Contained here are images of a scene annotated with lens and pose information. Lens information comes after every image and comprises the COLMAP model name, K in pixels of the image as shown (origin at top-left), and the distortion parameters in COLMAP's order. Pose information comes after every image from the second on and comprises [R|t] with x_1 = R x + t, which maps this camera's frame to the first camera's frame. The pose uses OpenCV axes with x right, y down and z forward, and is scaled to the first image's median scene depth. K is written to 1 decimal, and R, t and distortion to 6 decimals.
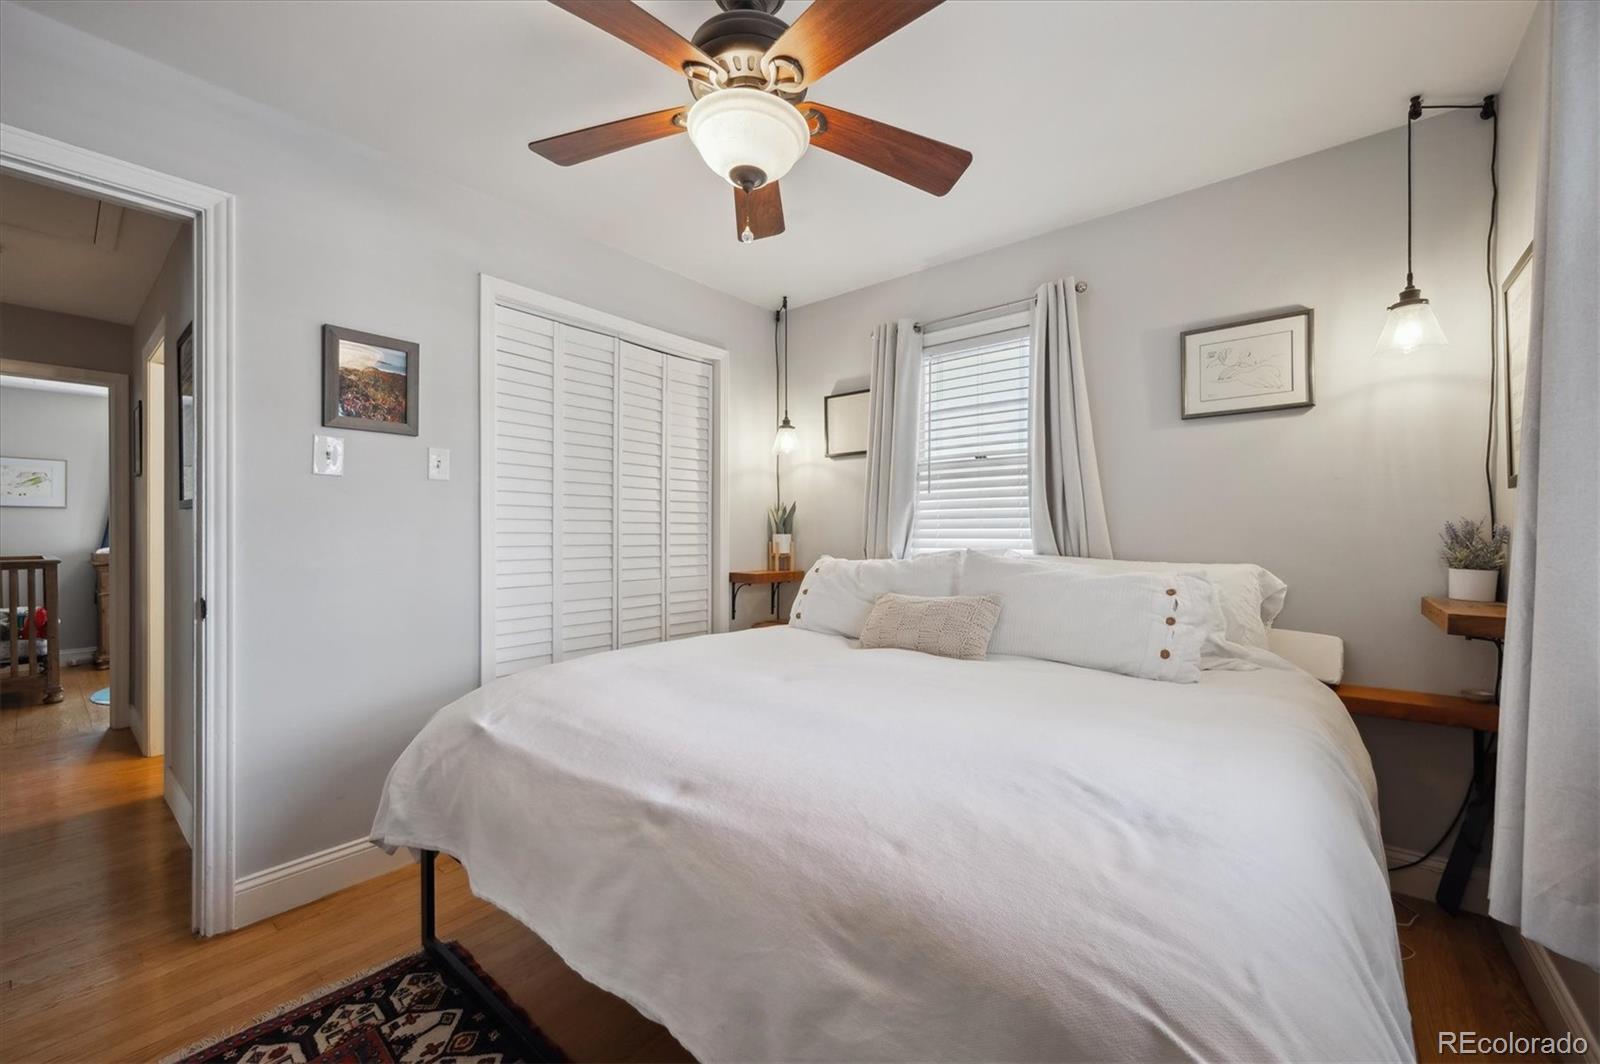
lens RADIAL K [[642.1, 0, 802.0], [0, 642.1, 531.7], [0, 0, 1]] dist [-0.000676, 0.000020]
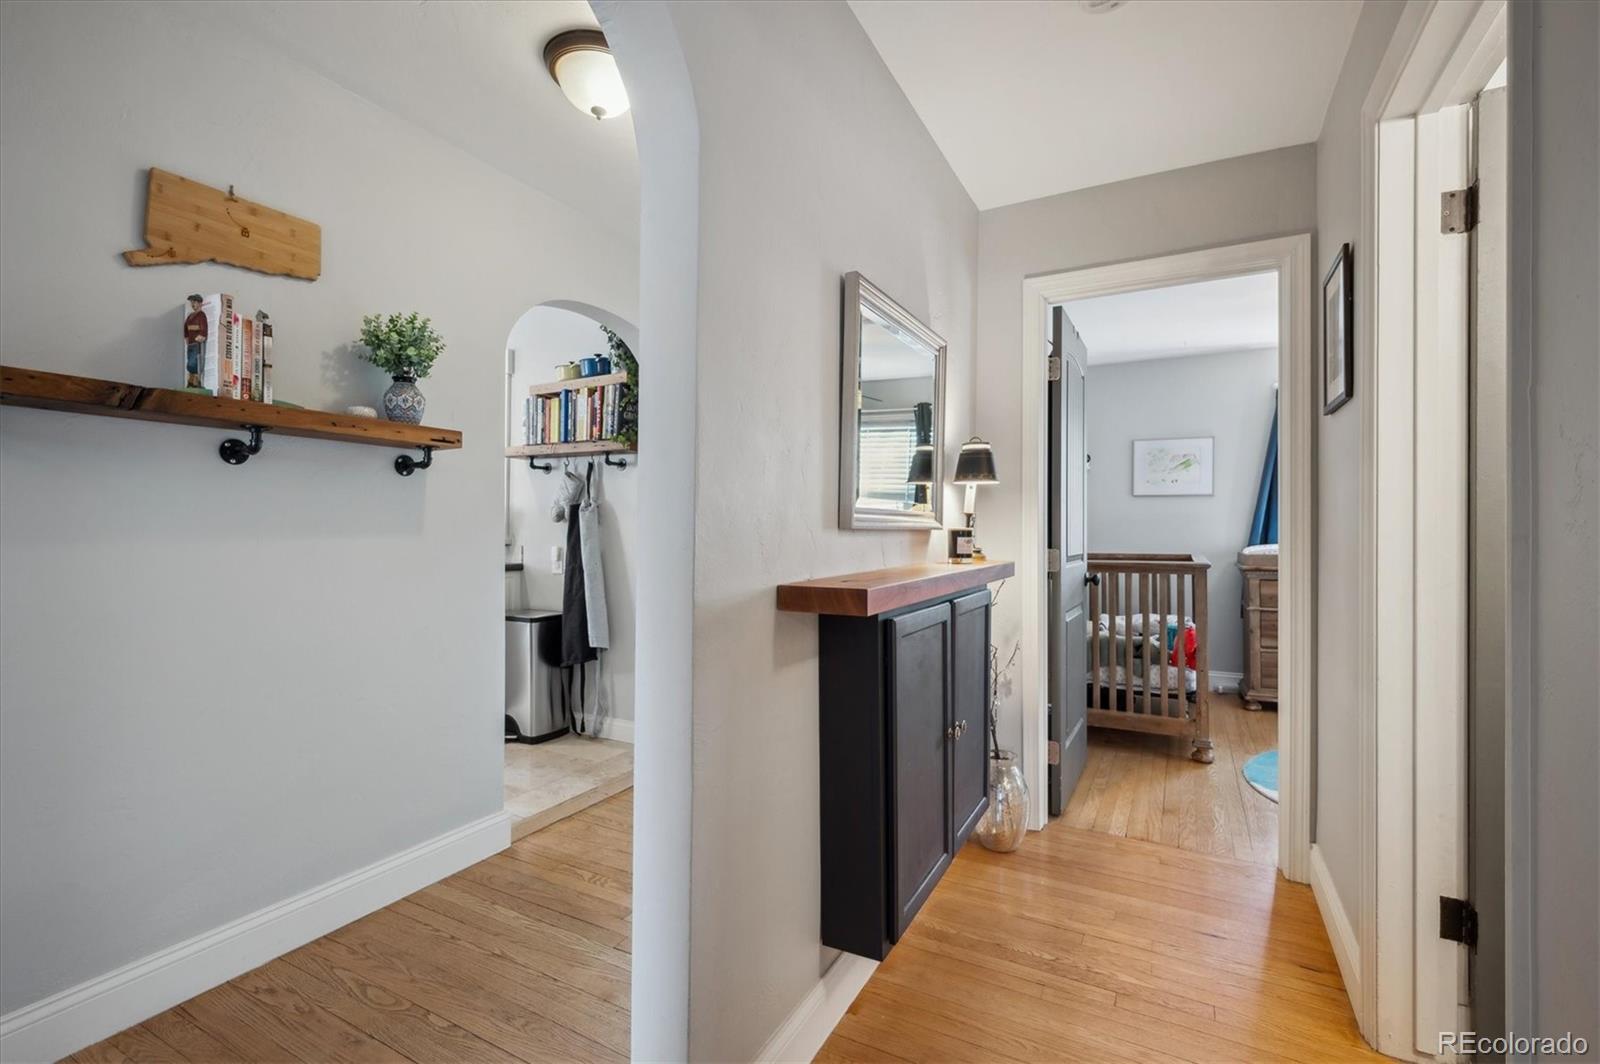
lens RADIAL K [[691.9, 0, 800.0], [0, 691.9, 532.0], [0, 0, 1]] dist [-0.001671, -0.000864]
pose [[0.184836, 0.005123, -0.982756, -0.471064], [-0.000665, 0.999987, 0.005088, 0.005183], [0.982769, -0.000287, 0.184837, 0.397382]]
